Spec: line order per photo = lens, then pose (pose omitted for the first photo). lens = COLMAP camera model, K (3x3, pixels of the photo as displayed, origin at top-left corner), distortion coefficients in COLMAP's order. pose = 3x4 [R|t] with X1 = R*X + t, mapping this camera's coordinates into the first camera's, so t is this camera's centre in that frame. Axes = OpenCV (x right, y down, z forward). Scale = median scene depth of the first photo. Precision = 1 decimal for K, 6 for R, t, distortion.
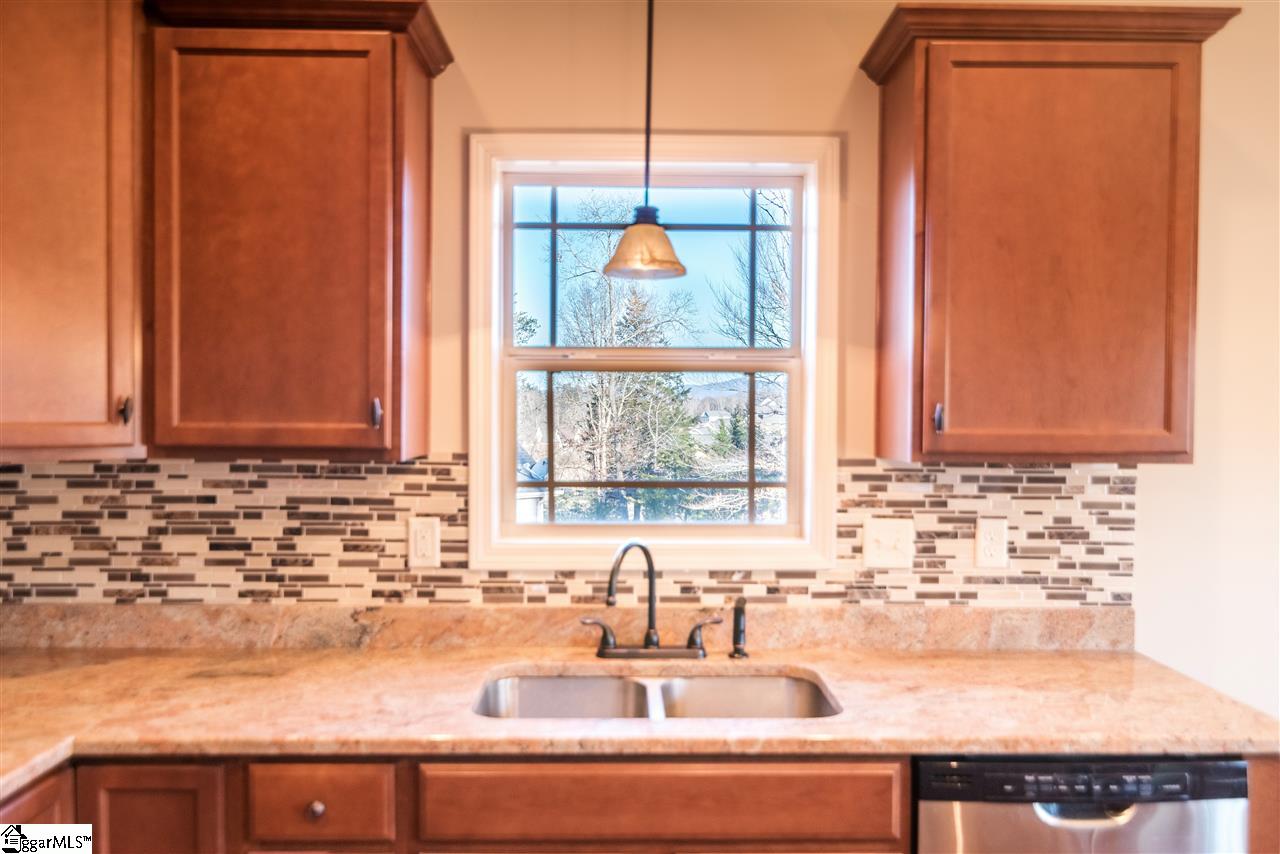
lens RADIAL K [[891.6, 0, 640.0], [0, 891.6, 427.0], [0, 0, 1]] dist [0.003673, 0.001012]
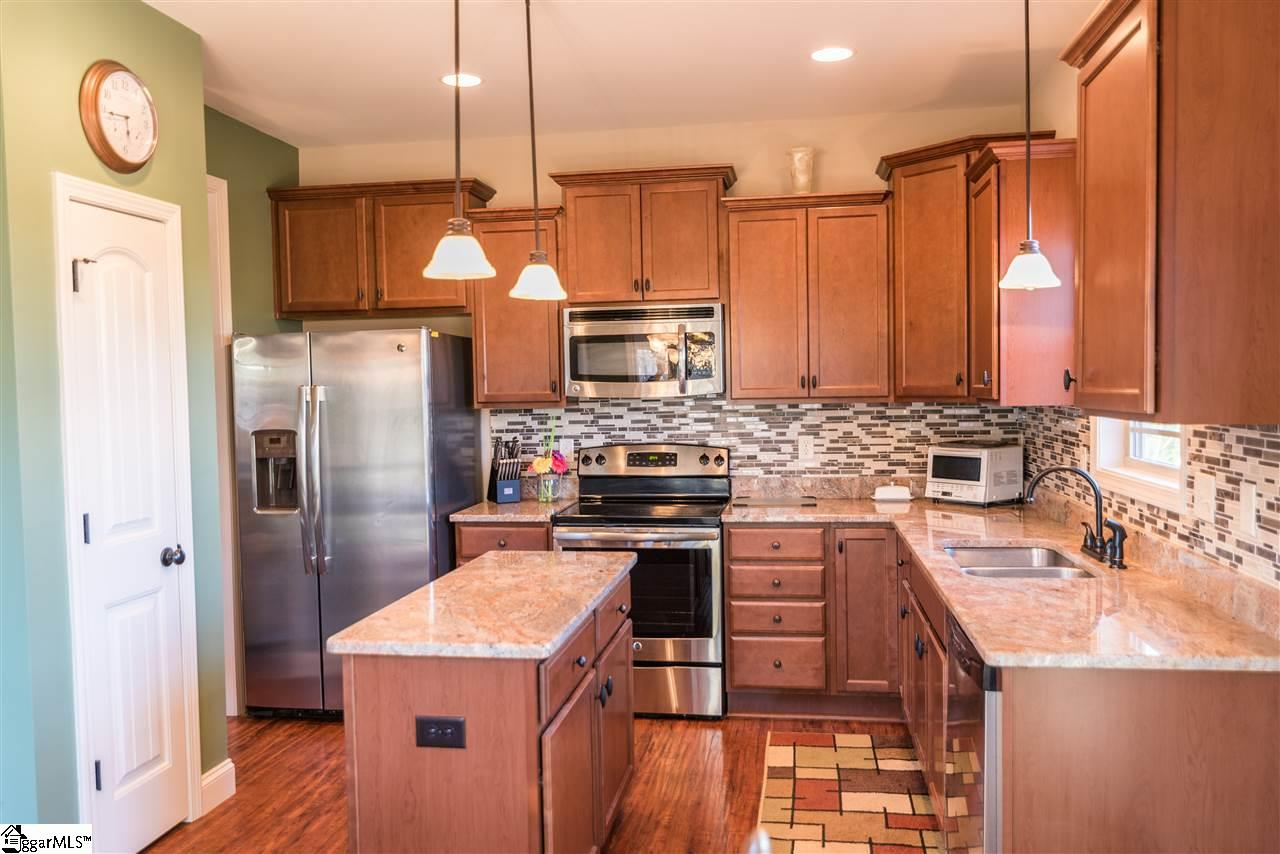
lens RADIAL K [[891.6, 0, 640.0], [0, 891.6, 427.0], [0, 0, 1]] dist [0.003673, 0.001012]
pose [[-0.196088, 0.034806, -0.979968, 1.457630], [-0.020697, 0.999000, 0.039624, 0.018789], [0.980368, 0.028052, -0.195172, 0.547768]]
